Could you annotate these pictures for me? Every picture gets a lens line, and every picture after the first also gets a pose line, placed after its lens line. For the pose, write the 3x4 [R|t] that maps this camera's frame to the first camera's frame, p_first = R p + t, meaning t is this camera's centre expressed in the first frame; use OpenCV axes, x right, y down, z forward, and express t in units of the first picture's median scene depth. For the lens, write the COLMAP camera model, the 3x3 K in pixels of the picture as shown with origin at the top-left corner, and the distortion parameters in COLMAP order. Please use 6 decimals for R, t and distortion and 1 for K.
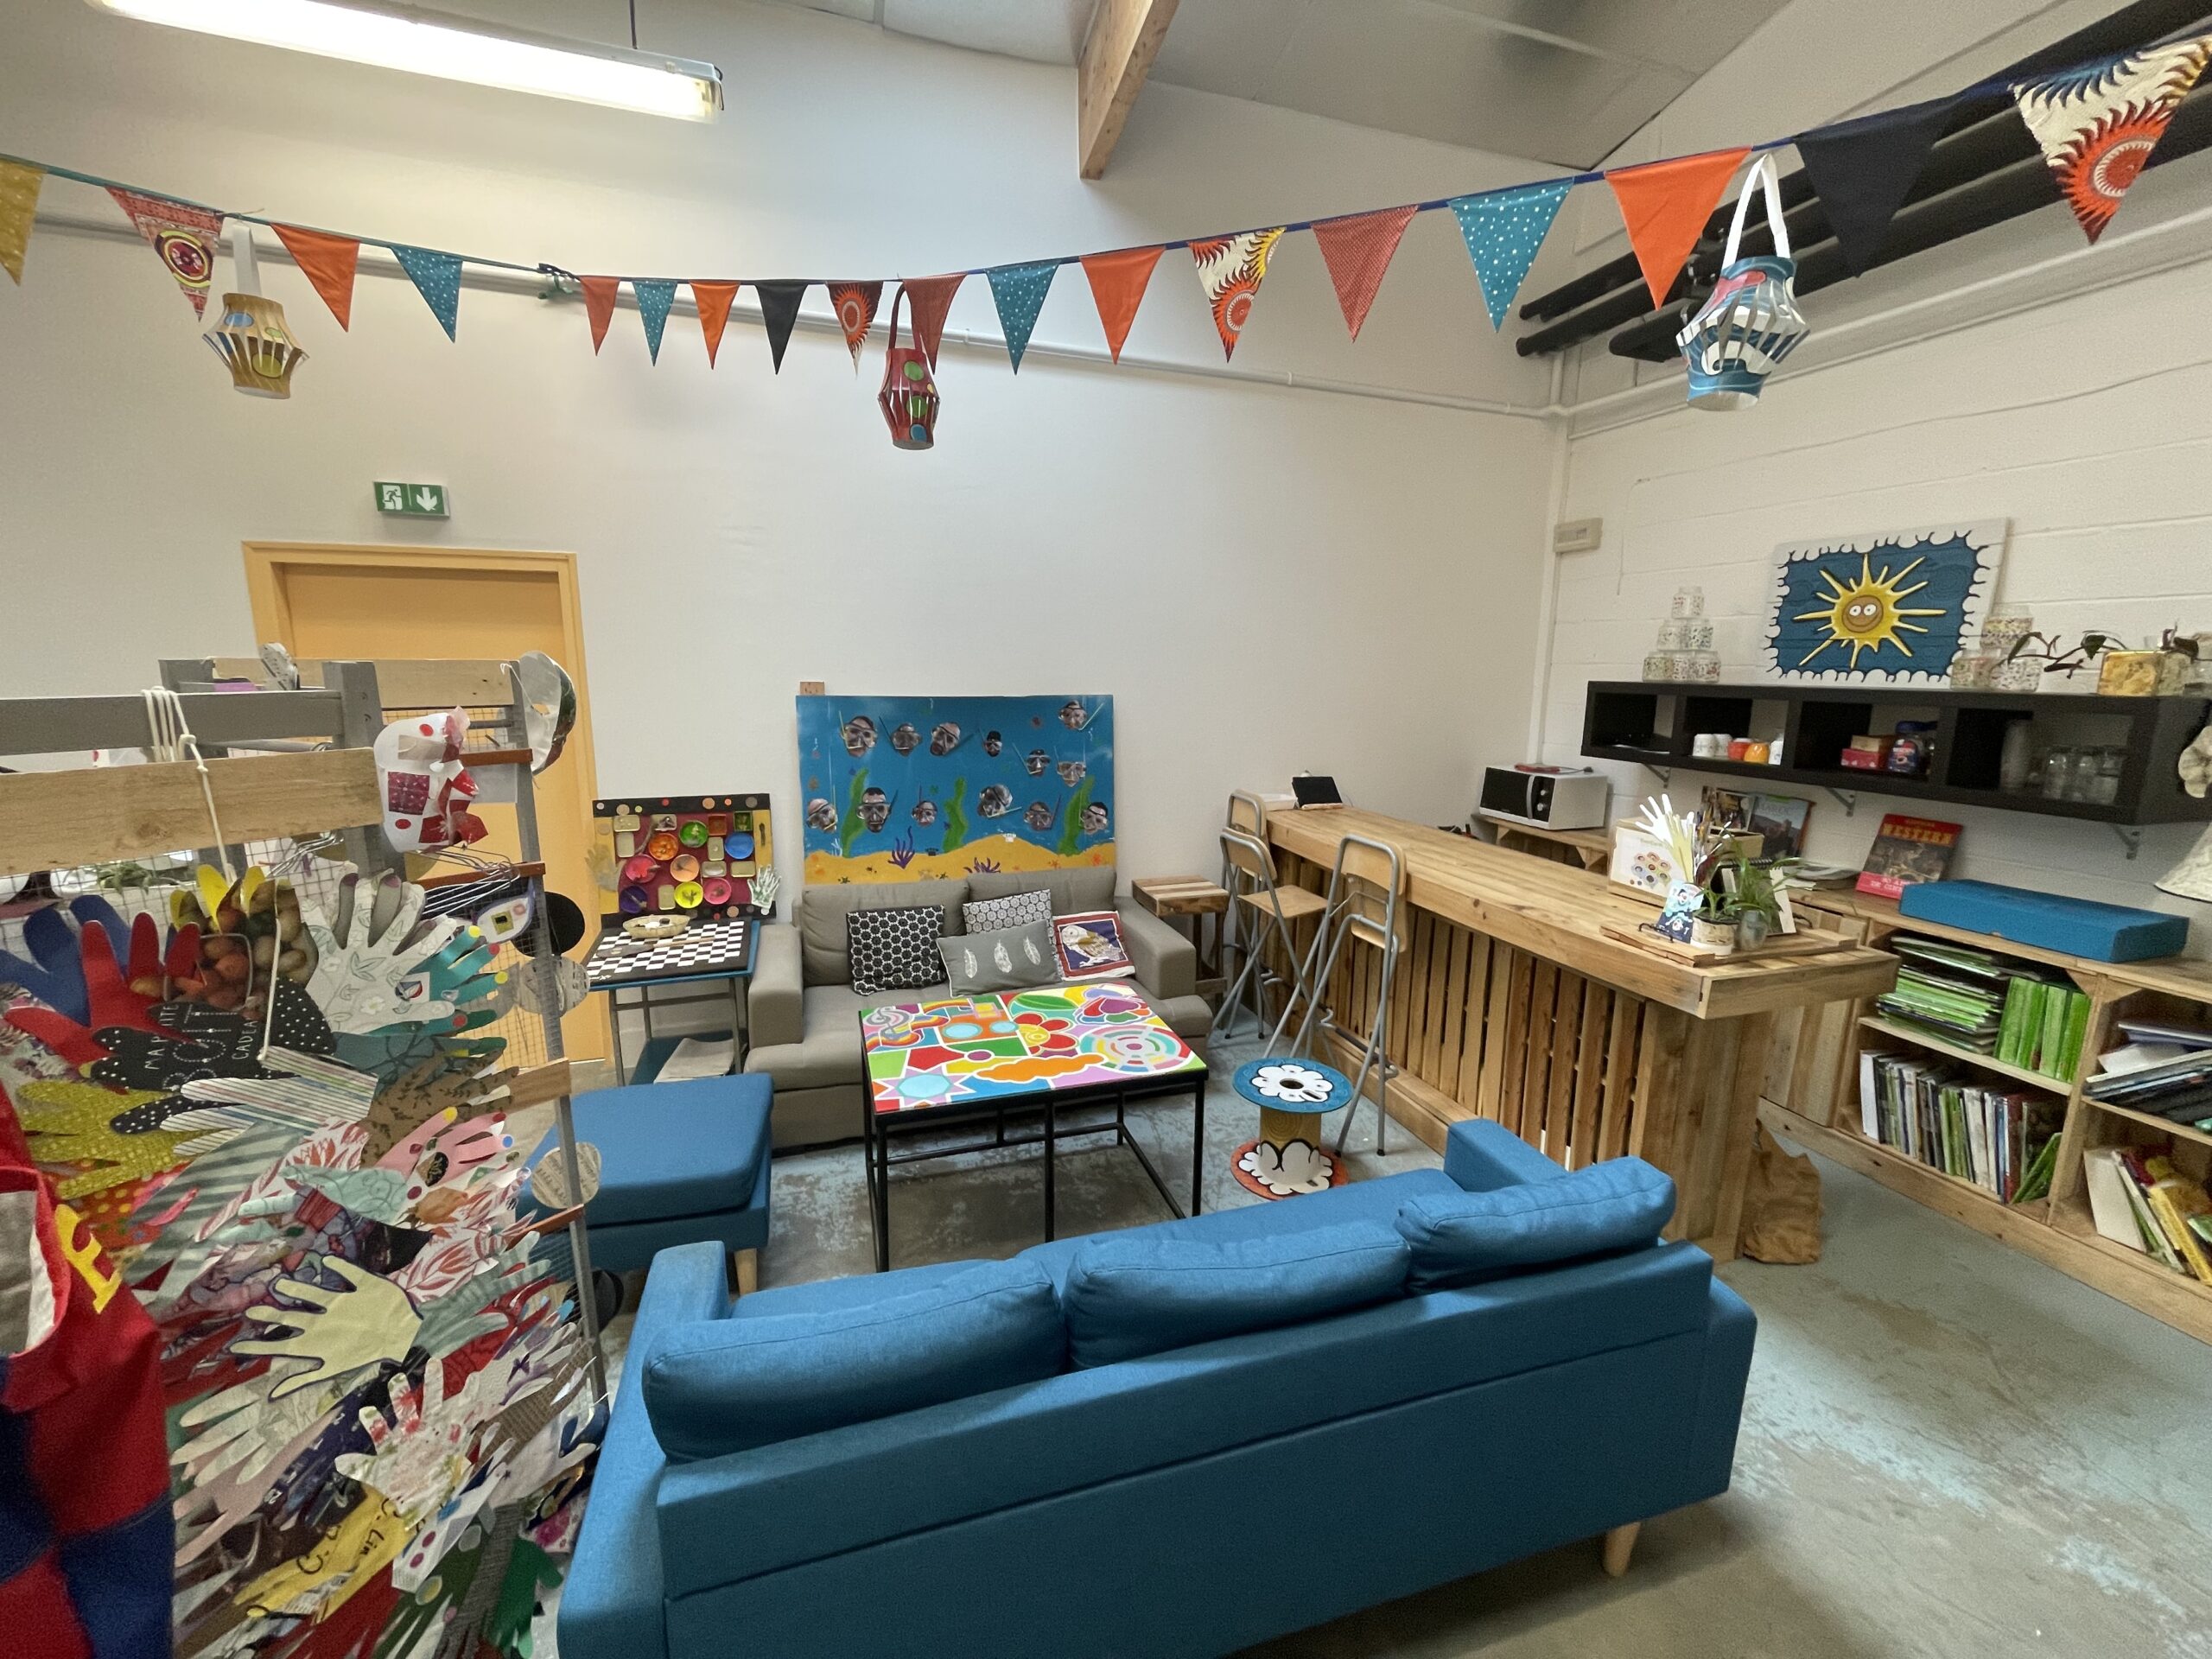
lens RADIAL K [[894.2, 0, 1104.6], [0, 894.2, 828.3], [0, 0, 1]] dist [-0.000756, -0.000035]
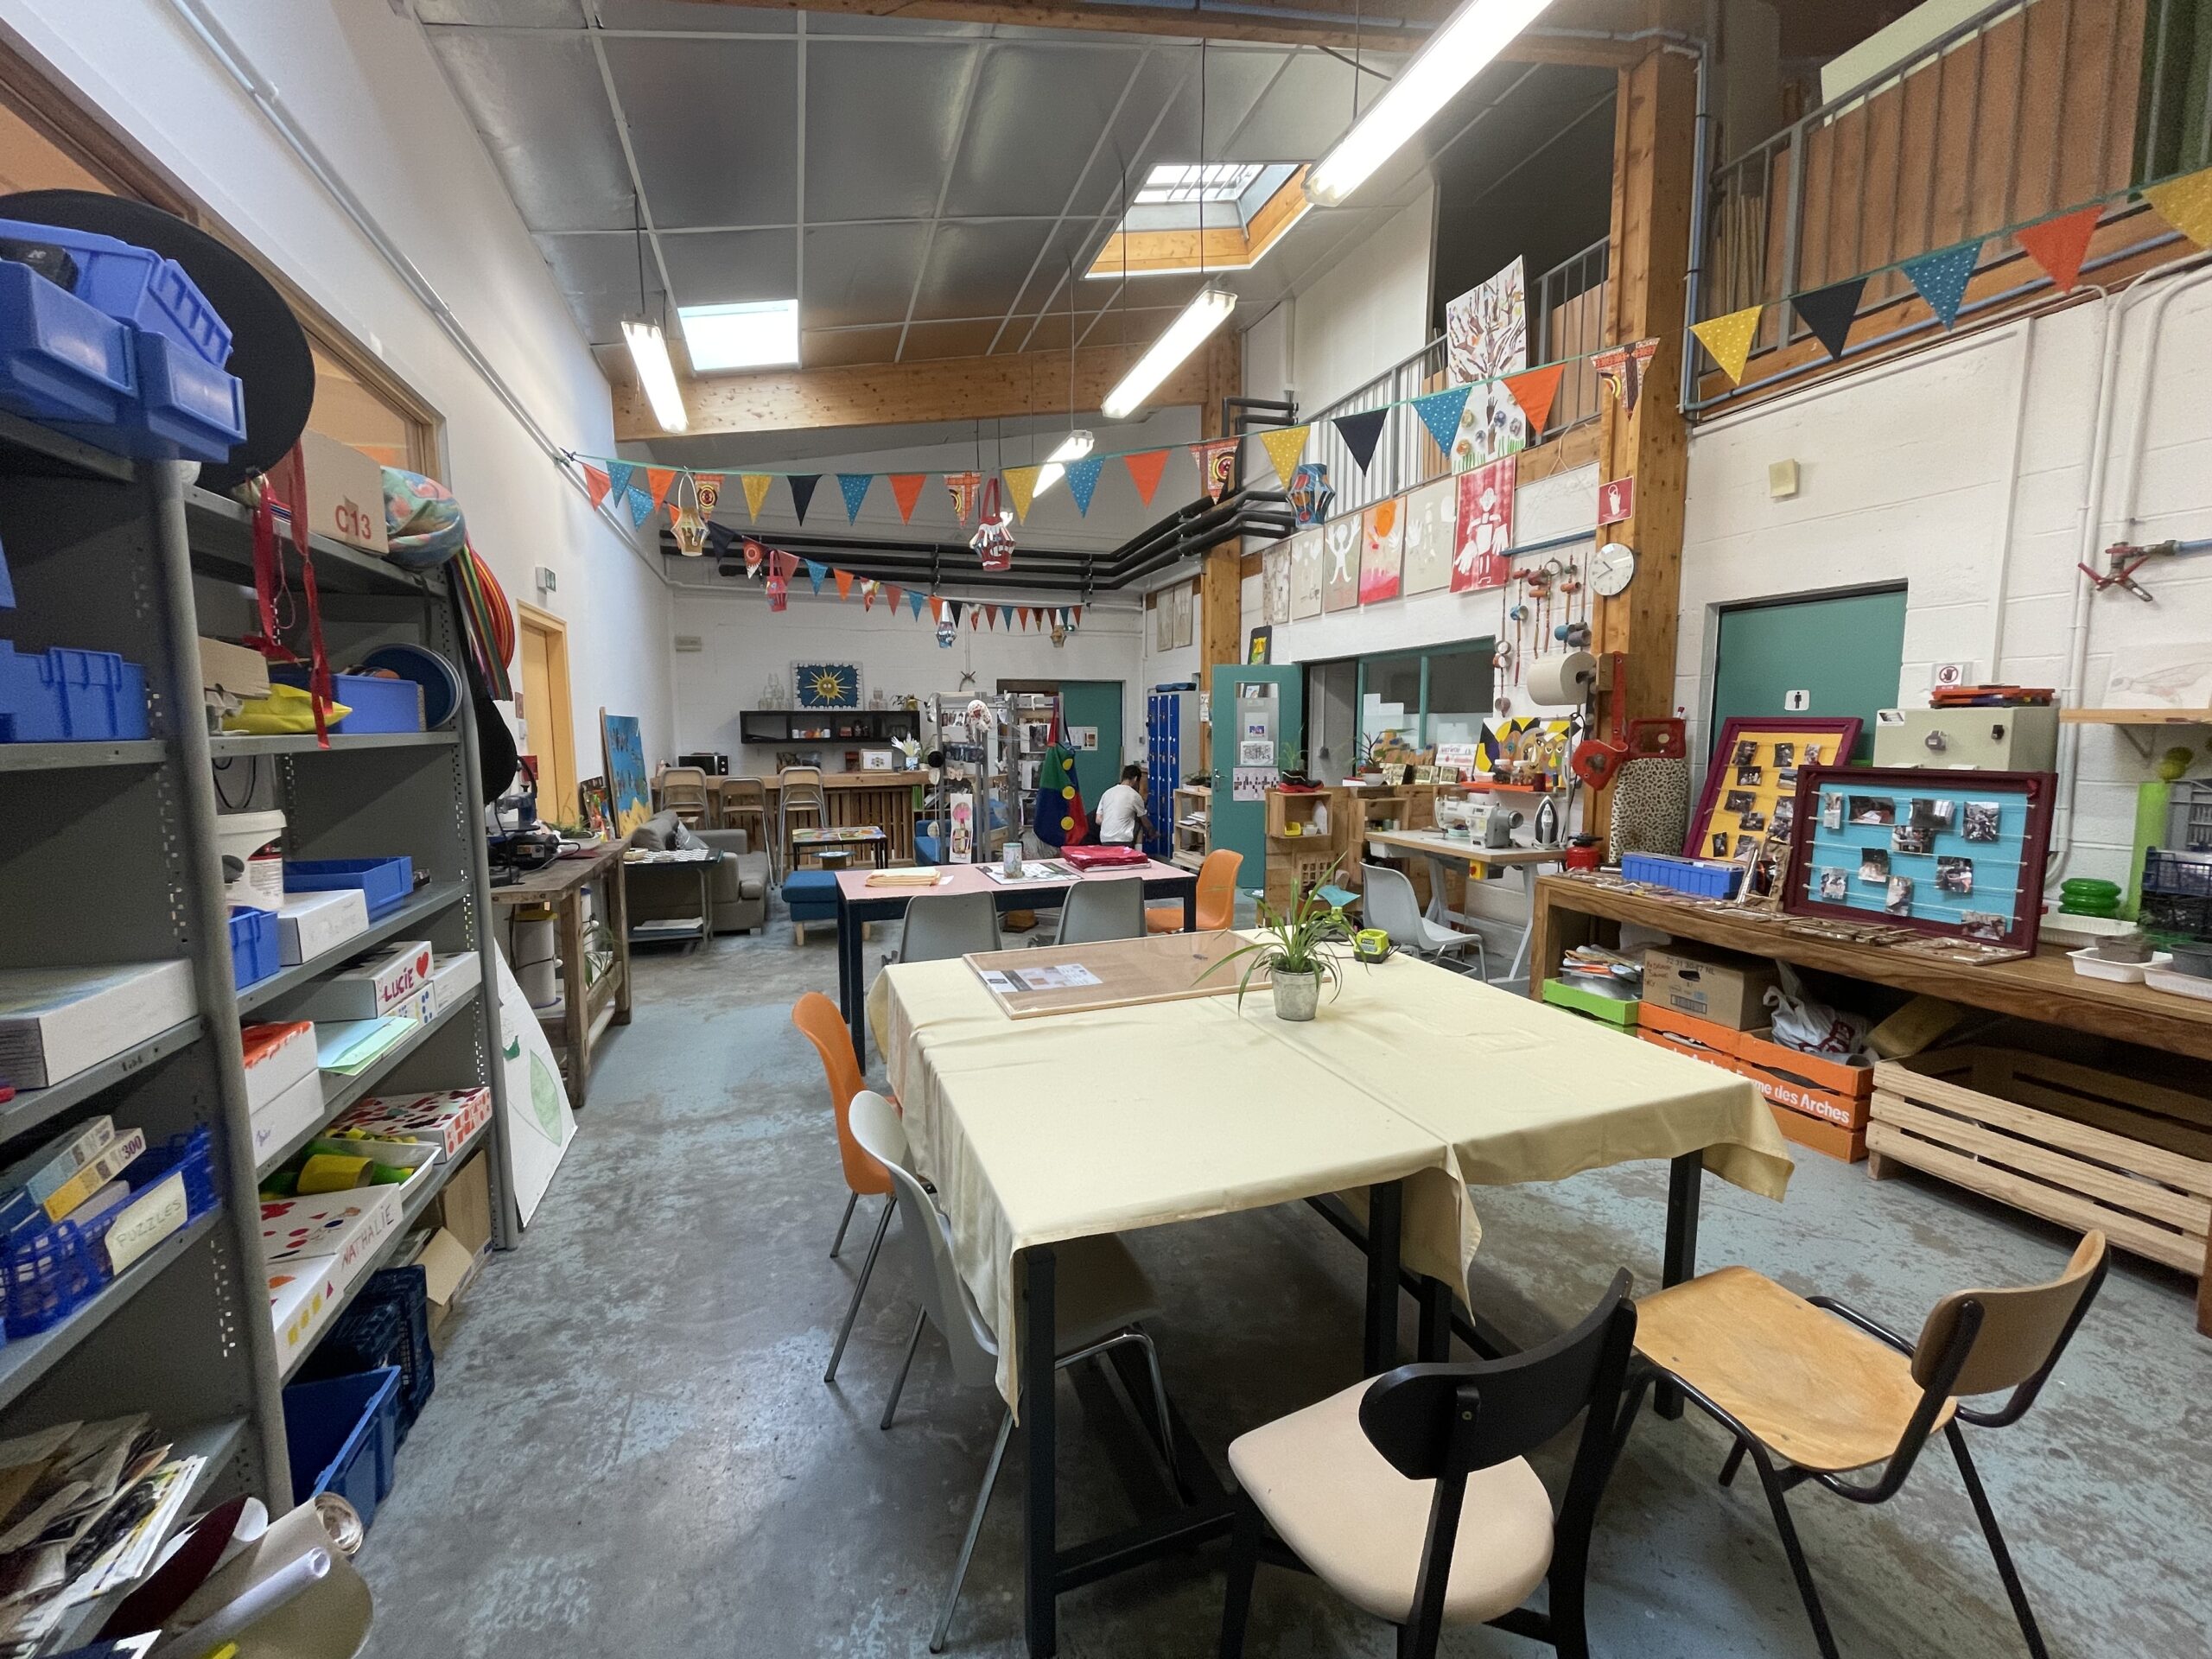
lens RADIAL K [[894.2, 0, 1107.6], [0, 894.2, 821.0], [0, 0, 1]] dist [-0.000756, -0.000035]
pose [[-0.032841, -0.117515, 0.992528, -2.167578], [0.189481, 0.974322, 0.121629, 0.012504], [-0.981335, 0.192060, -0.009731, 0.181243]]
